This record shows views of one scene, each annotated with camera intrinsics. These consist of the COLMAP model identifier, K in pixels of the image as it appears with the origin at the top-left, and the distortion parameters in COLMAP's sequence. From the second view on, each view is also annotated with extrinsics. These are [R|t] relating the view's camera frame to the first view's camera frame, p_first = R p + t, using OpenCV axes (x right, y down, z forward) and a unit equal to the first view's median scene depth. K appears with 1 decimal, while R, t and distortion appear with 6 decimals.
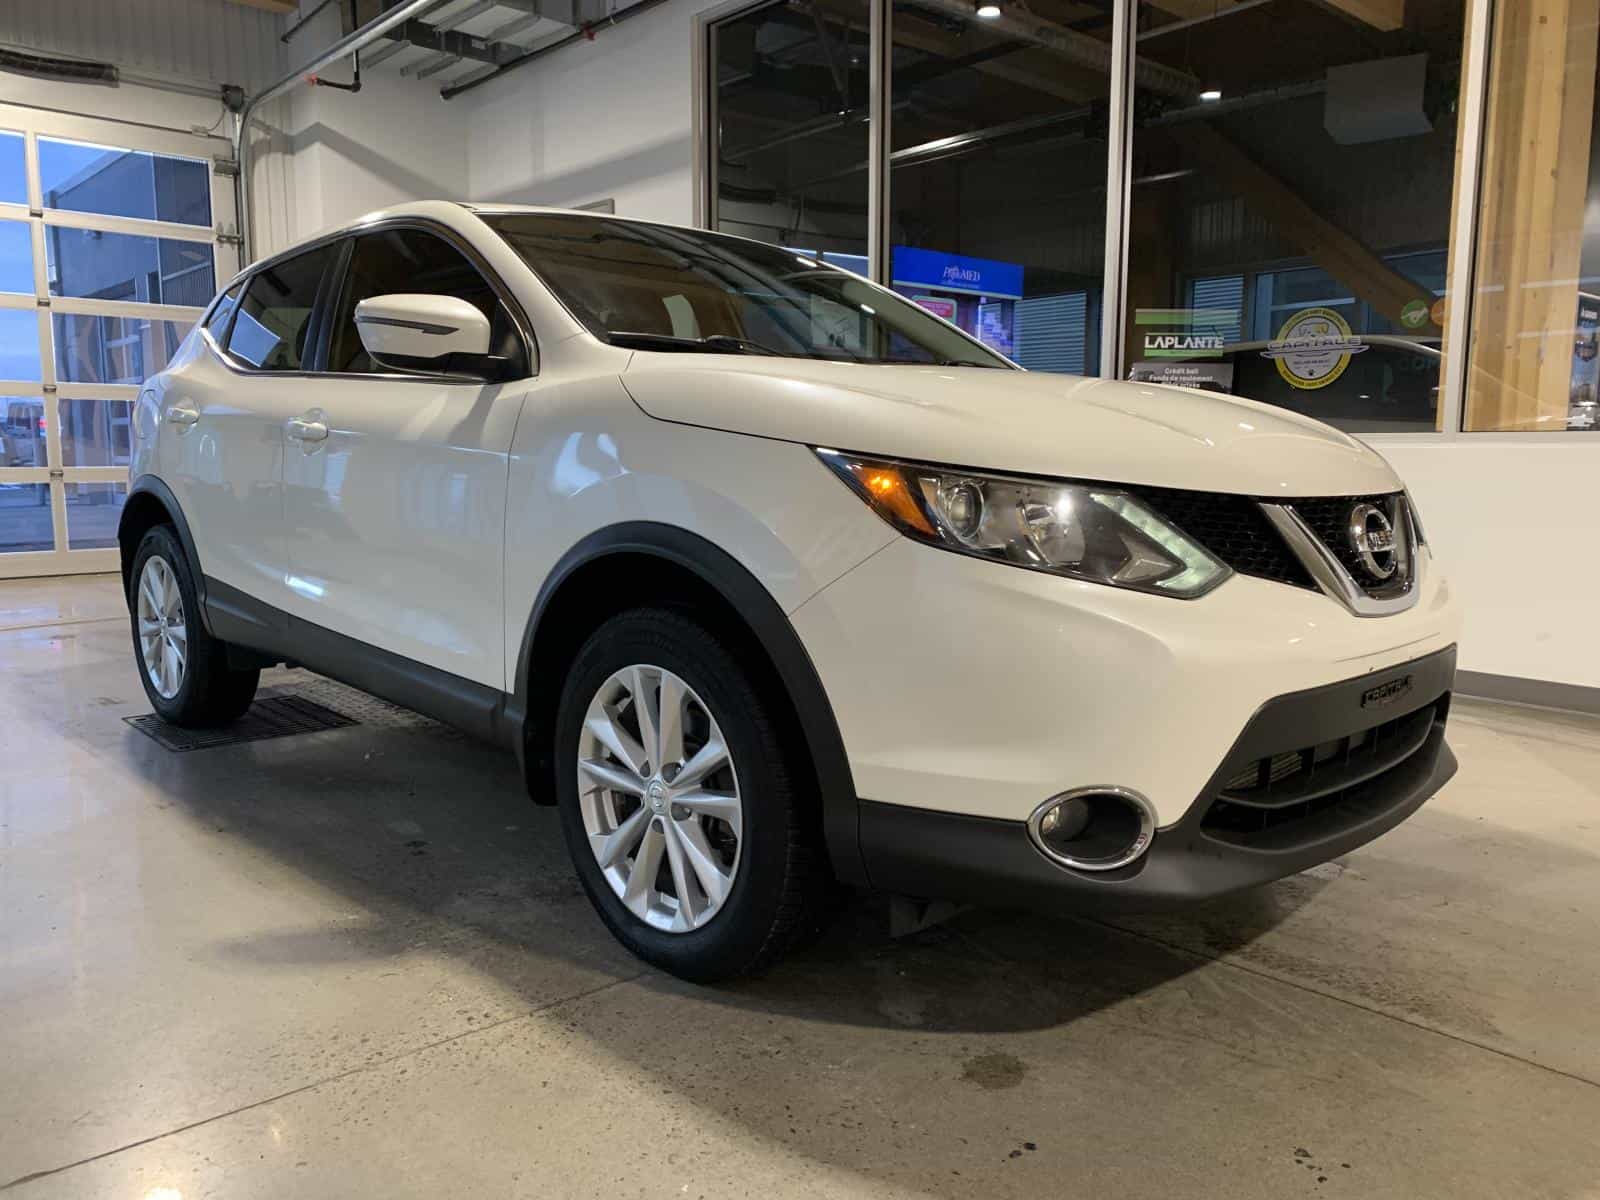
lens RADIAL K [[1225.4, 0, 801.5], [0, 1225.4, 613.5], [0, 0, 1]] dist [-0.000385, -0.000403]
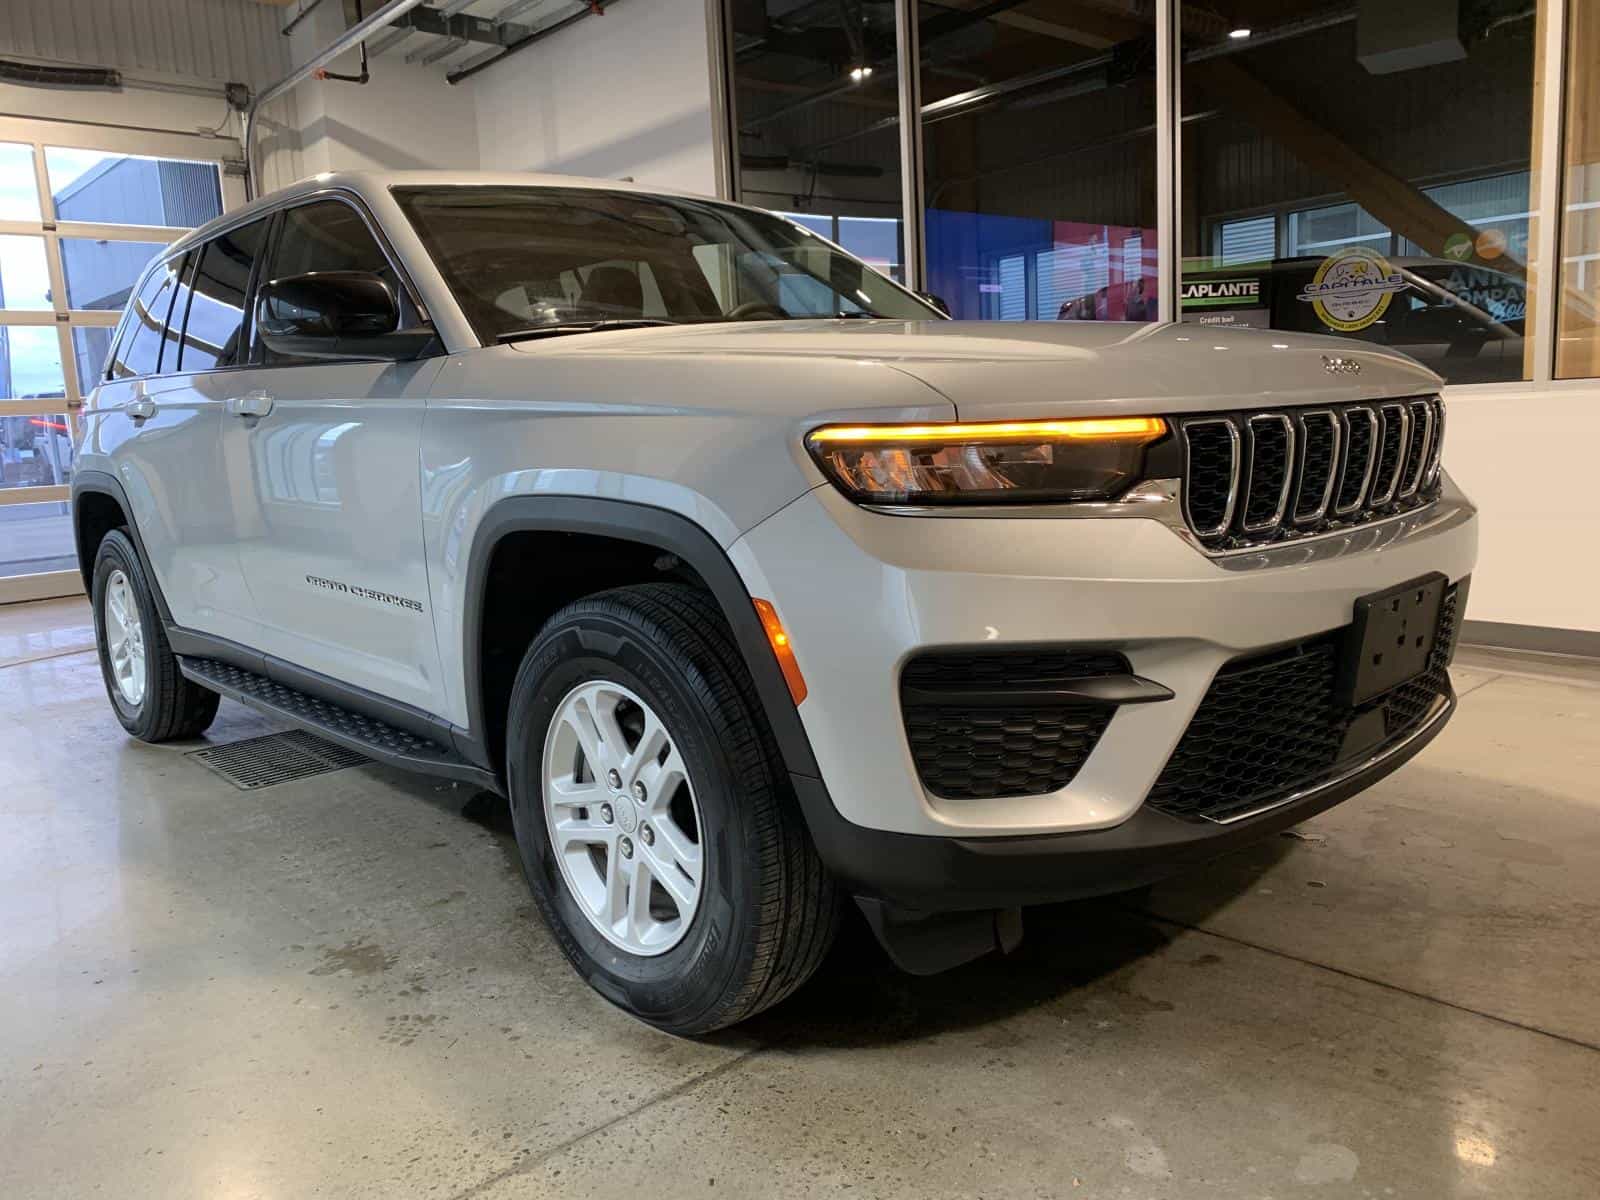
lens RADIAL K [[1229.5, 0, 800.0], [0, 1229.5, 600.0], [0, 0, 1]] dist [-0.006914, 0.005433]
pose [[0.998496, -0.052378, -0.016221, -0.019762], [0.052682, 0.998432, 0.018922, -0.012764], [0.015204, -0.019748, 0.999689, 0.015946]]
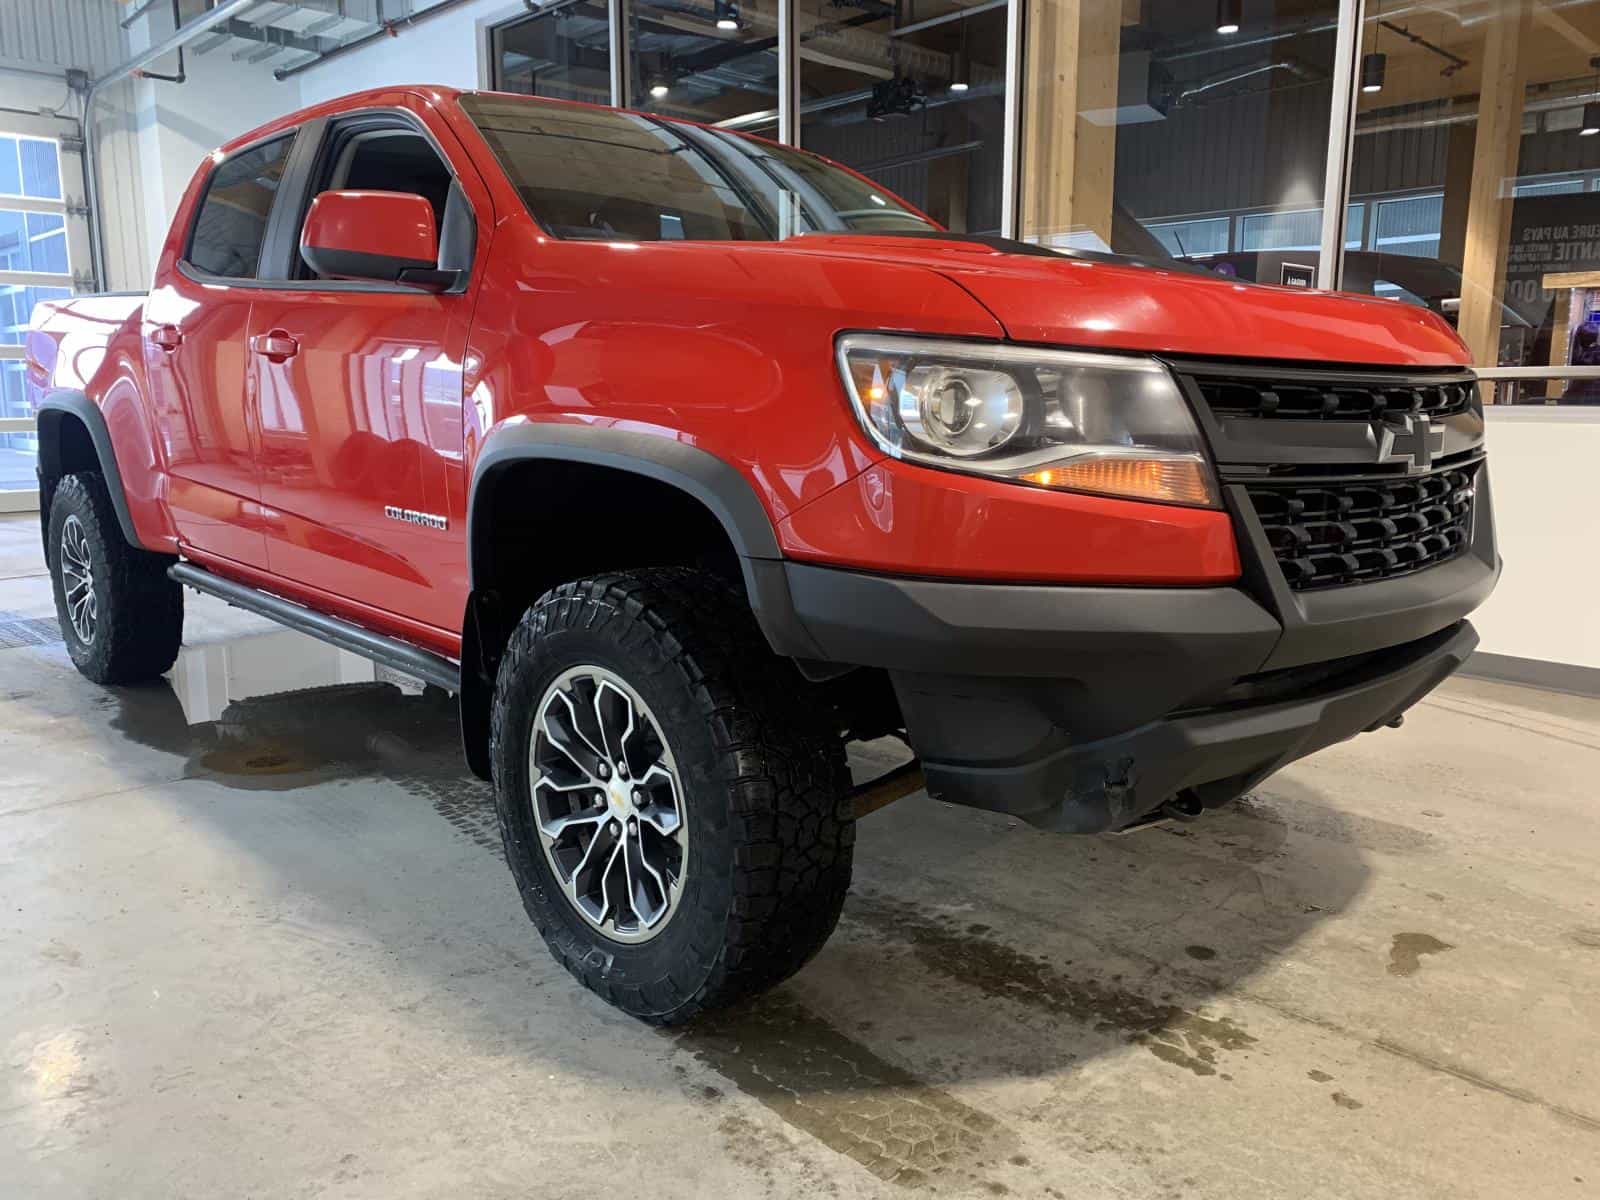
lens RADIAL K [[1210.2, 0, 800.0], [0, 1210.2, 600.0], [0, 0, 1]] dist [-0.008062, -0.002271]
pose [[0.998759, -0.011263, 0.048508, 0.127024], [0.009081, 0.998948, 0.044958, 0.000289], [-0.048963, -0.044461, 0.997810, -0.129734]]
